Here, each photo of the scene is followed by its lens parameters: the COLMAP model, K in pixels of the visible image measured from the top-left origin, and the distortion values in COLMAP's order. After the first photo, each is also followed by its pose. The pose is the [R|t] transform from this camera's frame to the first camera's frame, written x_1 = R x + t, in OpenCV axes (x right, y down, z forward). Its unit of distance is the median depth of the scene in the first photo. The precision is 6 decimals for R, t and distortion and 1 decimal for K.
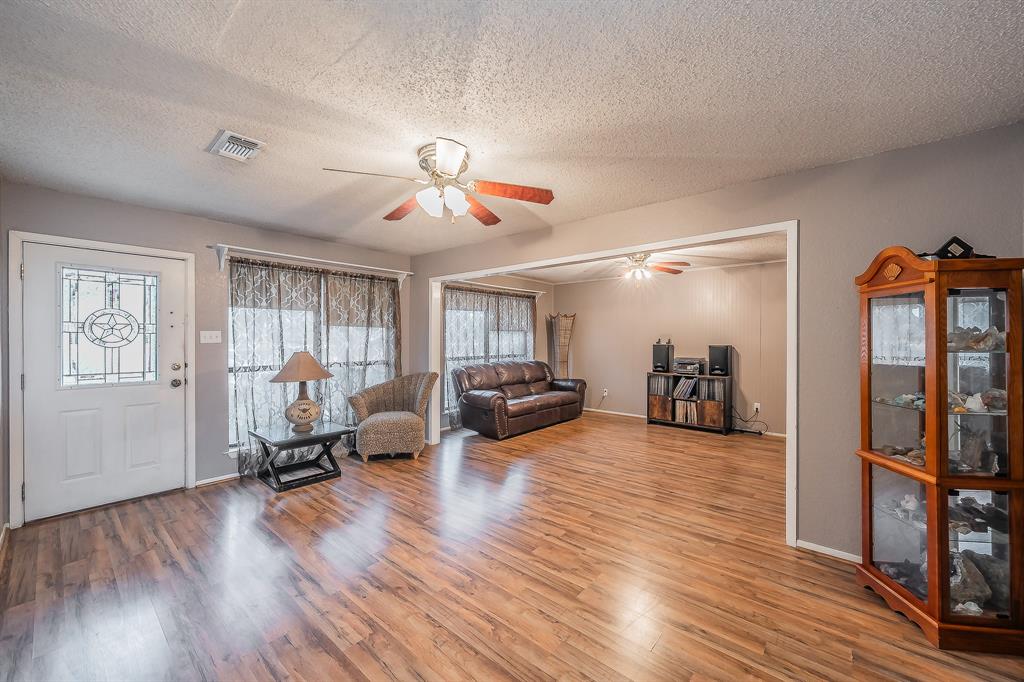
lens RADIAL K [[398.2, 0, 503.1], [0, 398.2, 340.9], [0, 0, 1]] dist [0.001663, -0.000457]
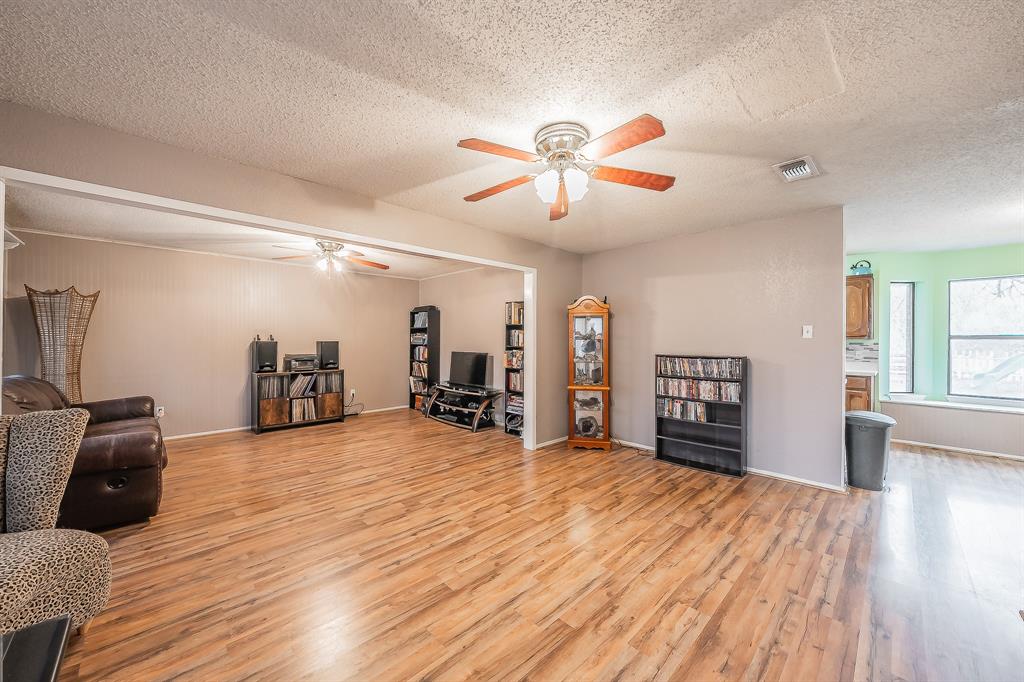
lens RADIAL K [[380.0, 0, 510.9], [0, 380.0, 343.2], [0, 0, 1]] dist [-0.000381, 0.000235]
pose [[0.068963, -0.006475, 0.997598, -0.671324], [0.000569, 0.999979, 0.006451, 0.016479], [-0.997619, 0.000123, 0.068966, 0.676580]]
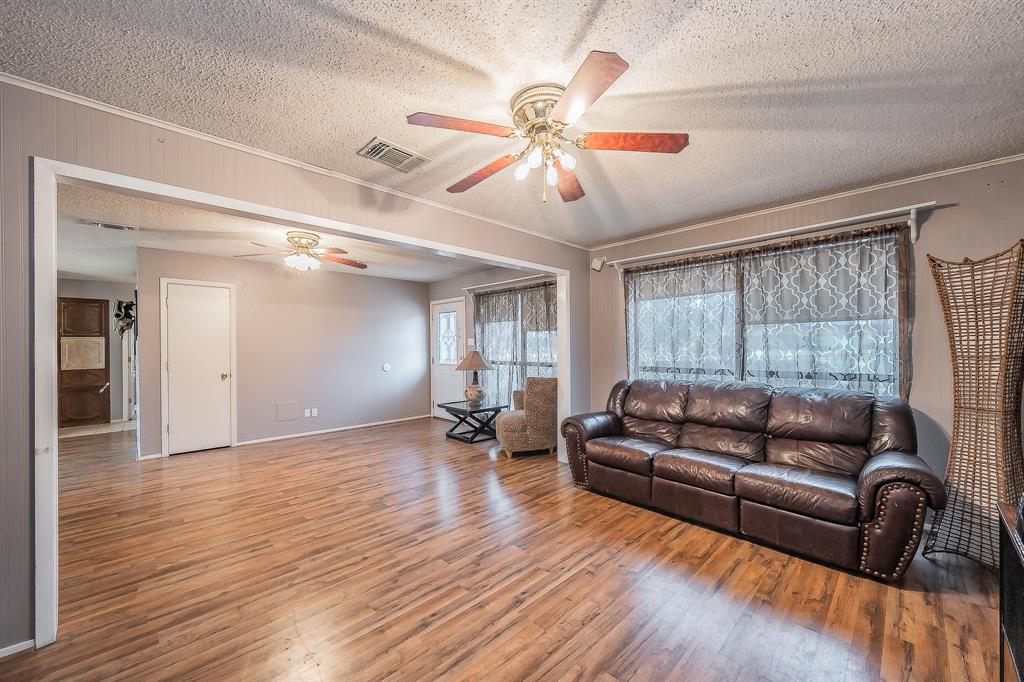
lens RADIAL K [[380.0, 0, 507.3], [0, 380.0, 344.6], [0, 0, 1]] dist [-0.000381, 0.000235]
pose [[-0.073673, 0.003365, -0.997277, 0.925447], [0.000657, 0.999994, 0.003325, -0.001430], [0.997282, -0.000411, -0.073675, 1.289477]]
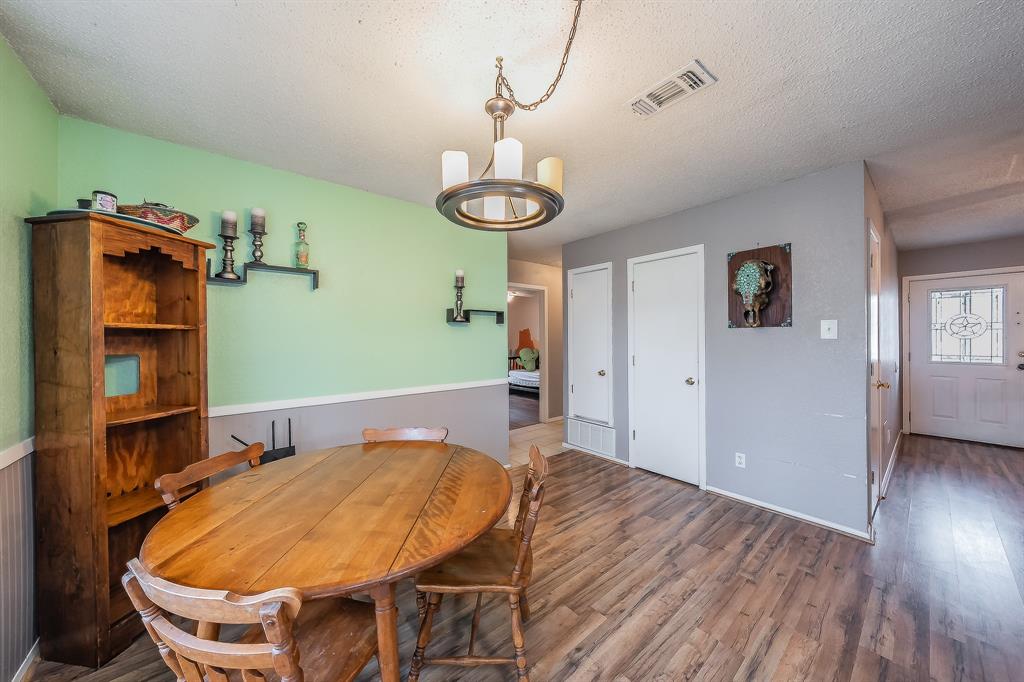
lens RADIAL K [[351.2, 0, 514.7], [0, 351.2, 337.2], [0, 0, 1]] dist [0.003177, -0.000009]
pose [[-0.142223, 0.001857, -0.989833, 0.517092], [0.000707, 0.999998, 0.001775, 0.005363], [0.989834, -0.000447, -0.142224, -0.442931]]
